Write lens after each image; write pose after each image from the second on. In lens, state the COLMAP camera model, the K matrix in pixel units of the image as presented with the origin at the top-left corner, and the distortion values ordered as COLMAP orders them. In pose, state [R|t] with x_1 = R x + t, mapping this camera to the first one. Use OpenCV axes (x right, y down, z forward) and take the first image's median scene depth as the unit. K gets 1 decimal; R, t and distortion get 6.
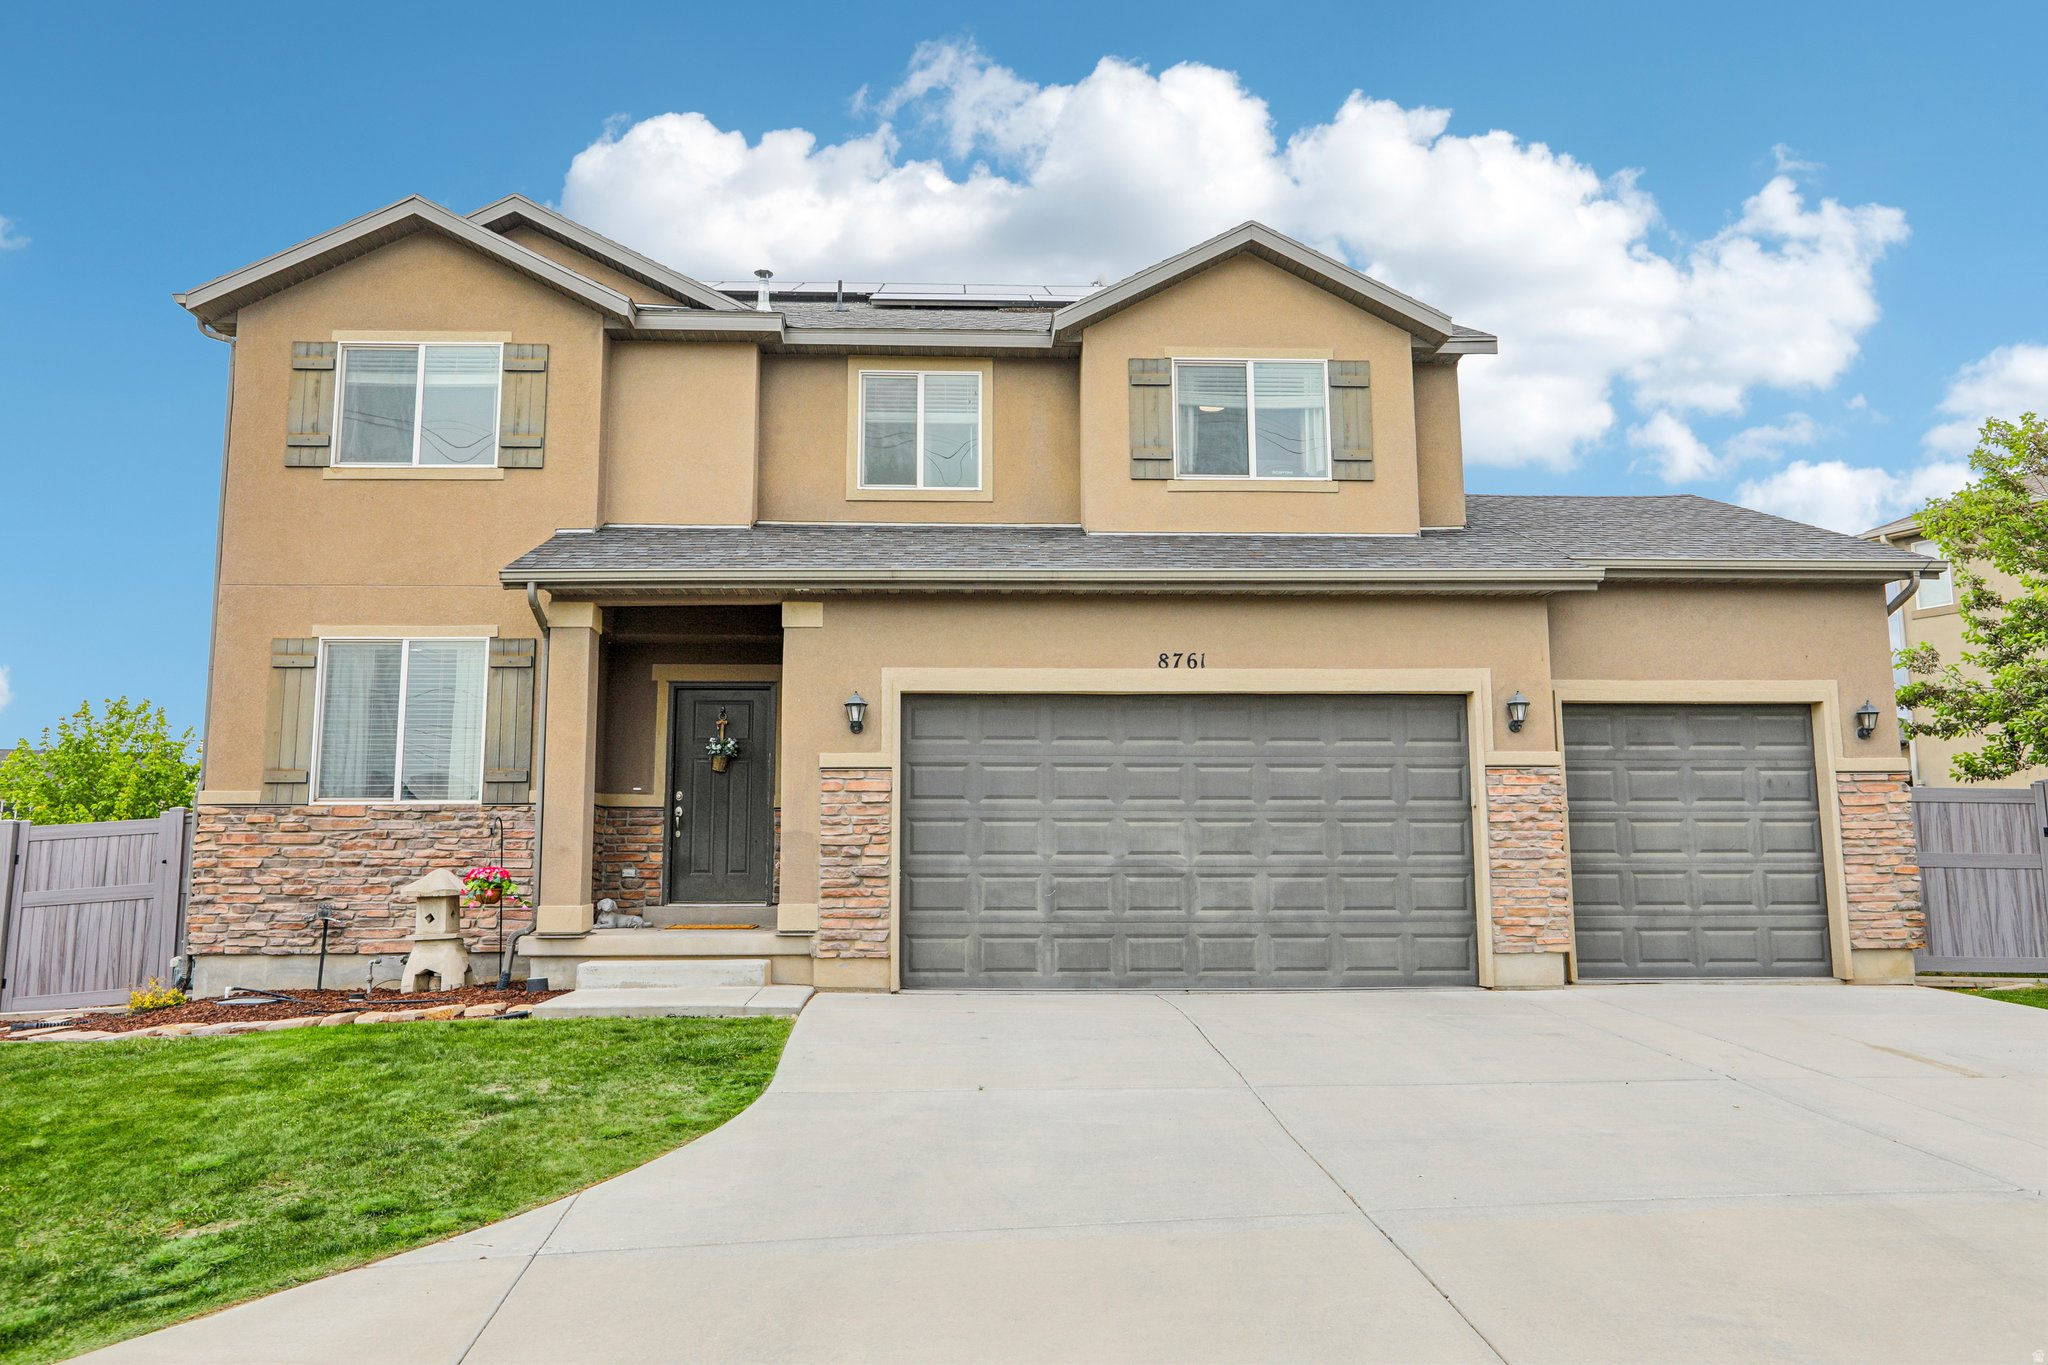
lens RADIAL K [[1417.5, 0, 977.9], [0, 1417.5, 678.8], [0, 0, 1]] dist [-0.016908, 0.026208]
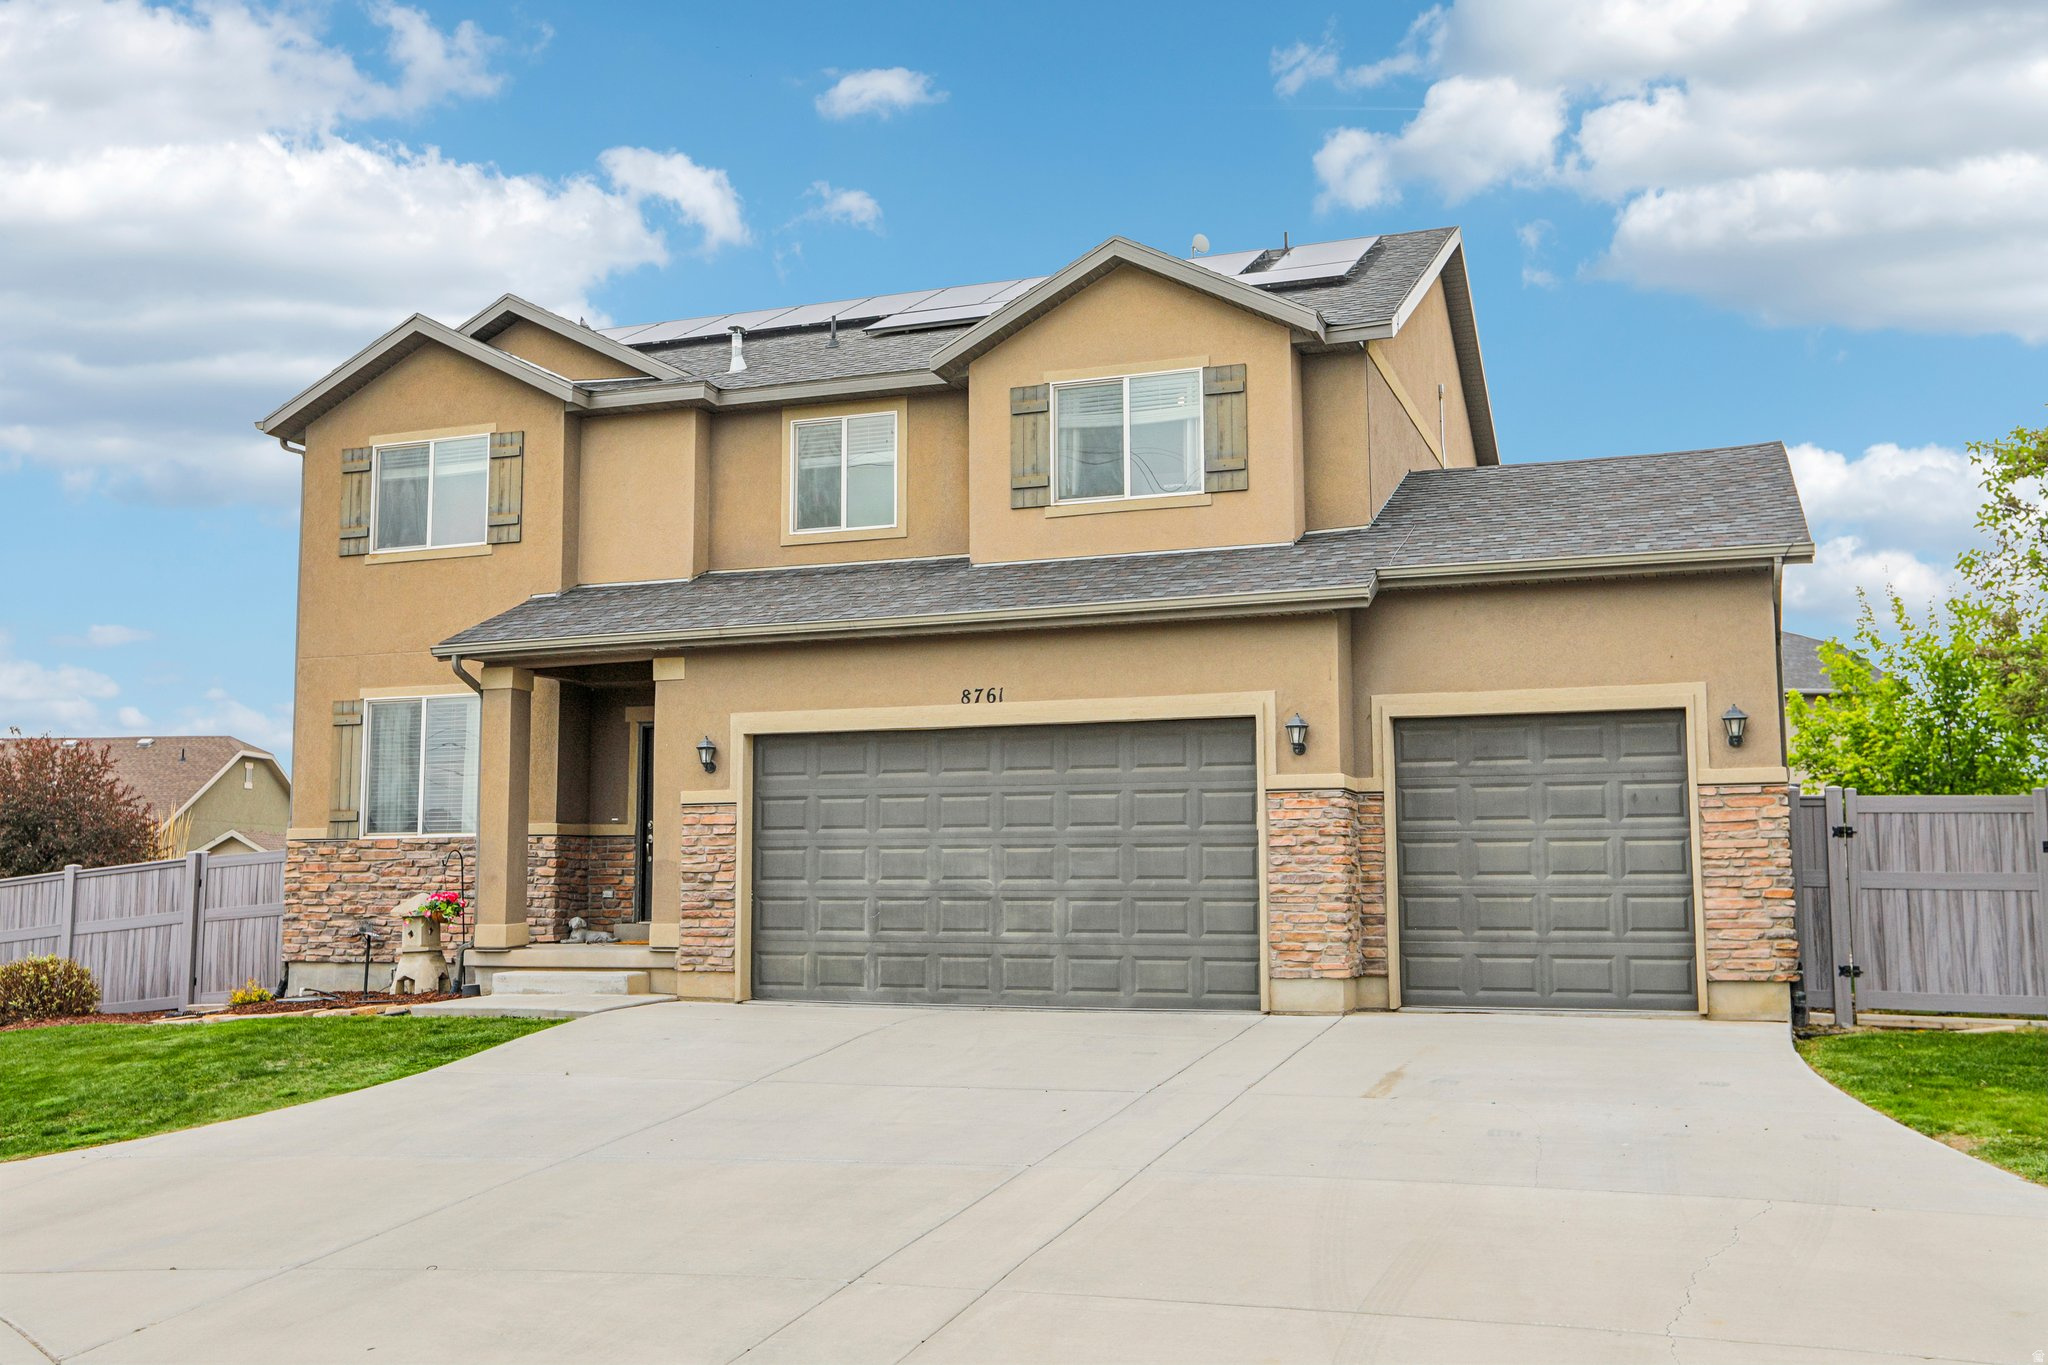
lens RADIAL K [[1793.6, 0, 1024.0], [0, 1793.6, 682.5], [0, 0, 1]] dist [0.008155, 0.018335]
pose [[0.929920, -0.042611, -0.365284, 0.628817], [0.054798, 0.998231, 0.023057, -0.049149], [0.363655, -0.041458, 0.930611, -0.217781]]
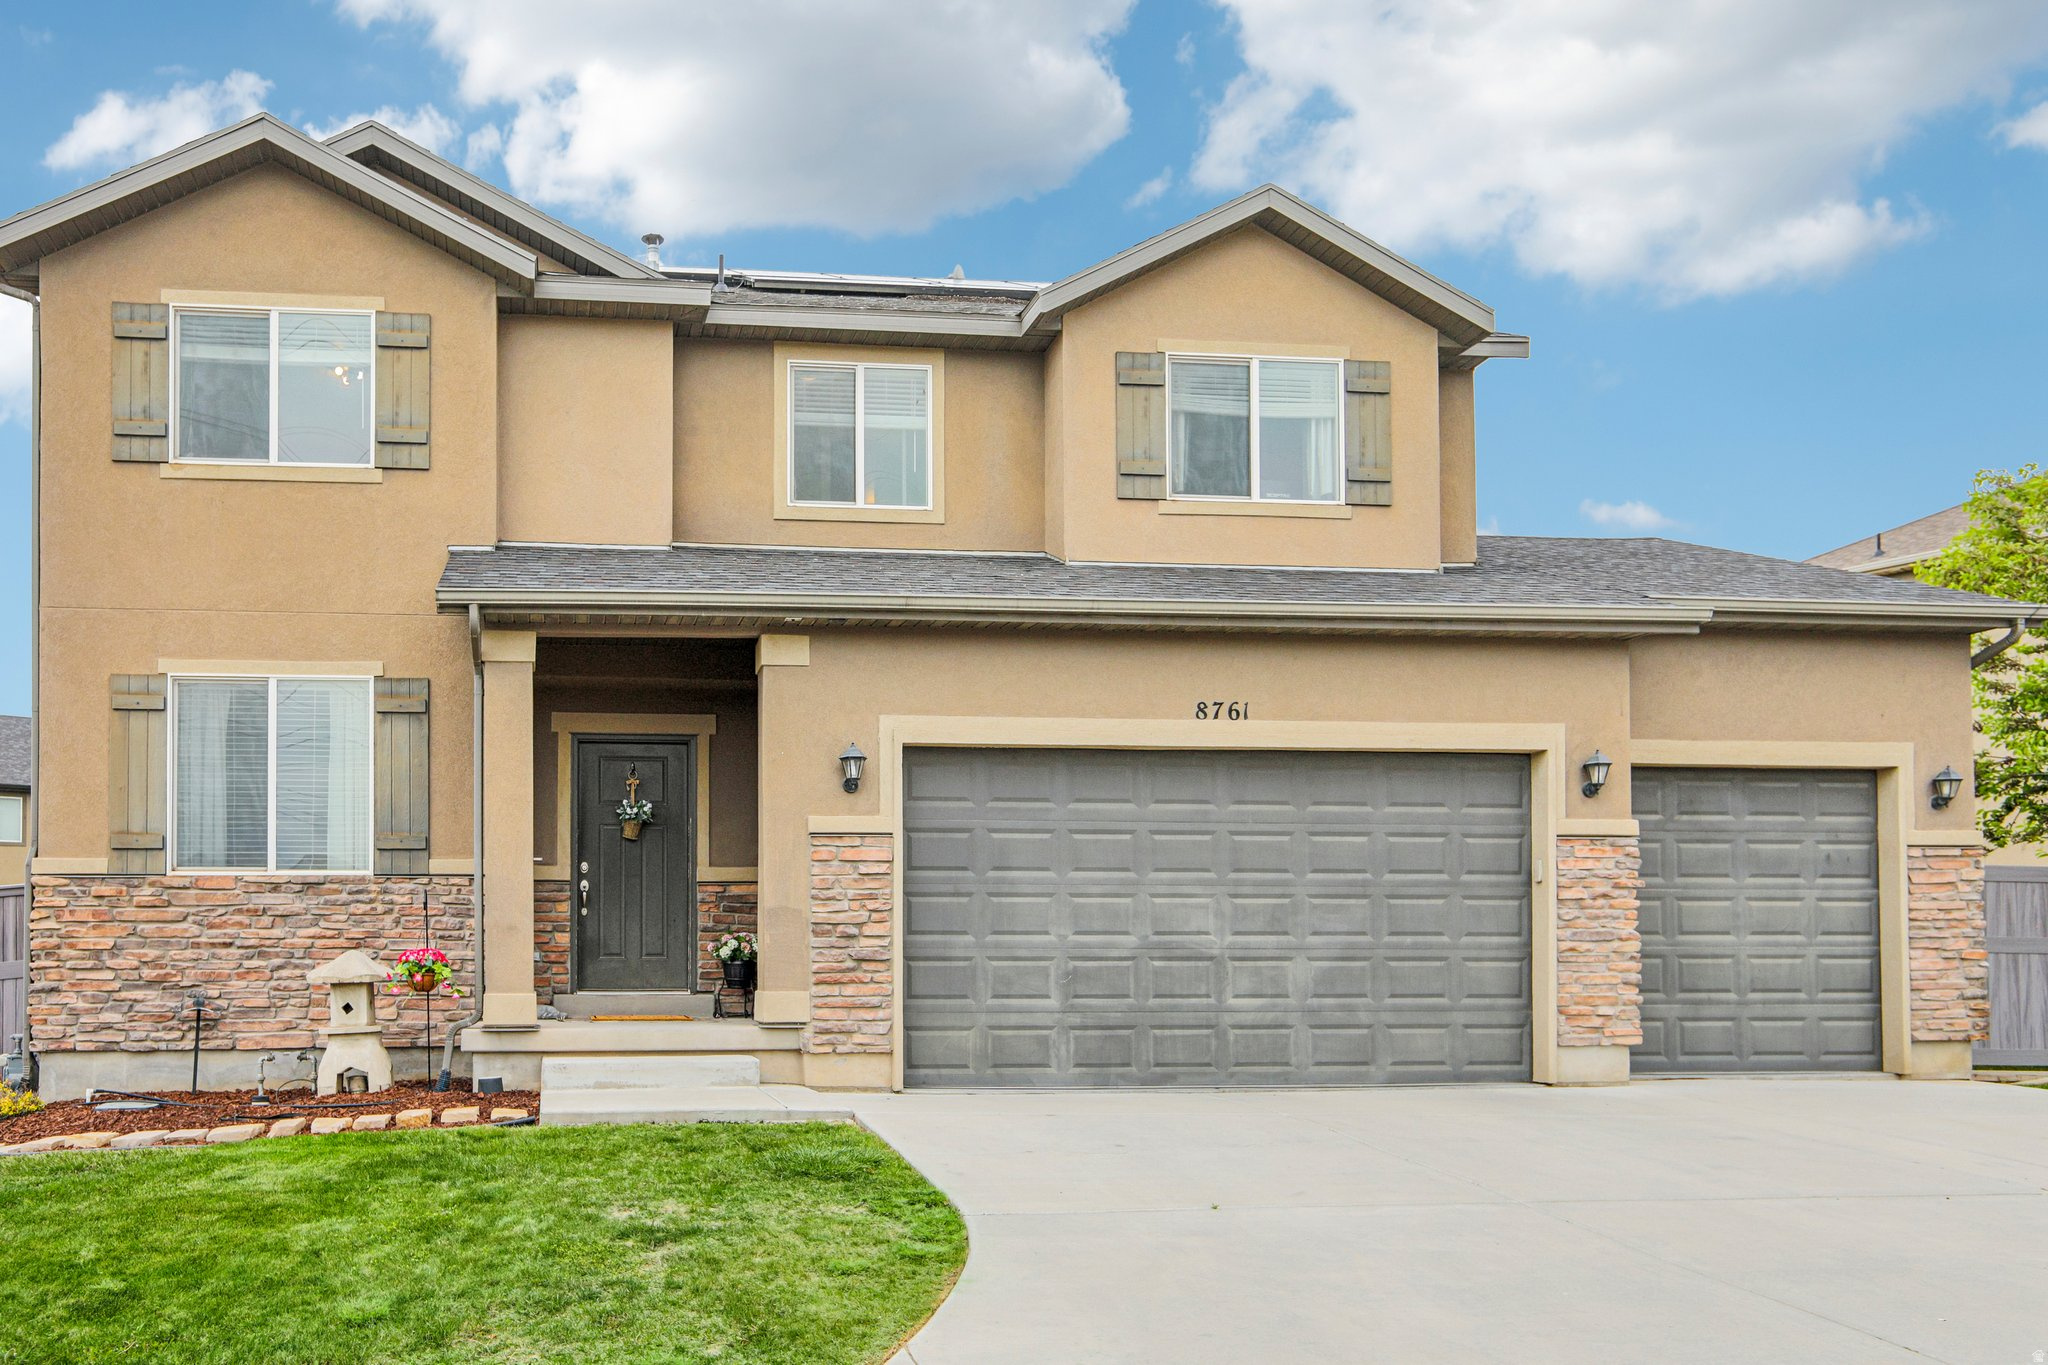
lens RADIAL K [[1500.9, 0, 645.5], [0, 1500.9, 935.4], [0, 0, 1]] dist [-0.004489, 0.005122]
pose [[0.998293, 0.002020, 0.058368, -0.245125], [-0.008909, 0.992972, 0.118014, 0.017357], [-0.057719, -0.118332, 0.991295, 0.098783]]
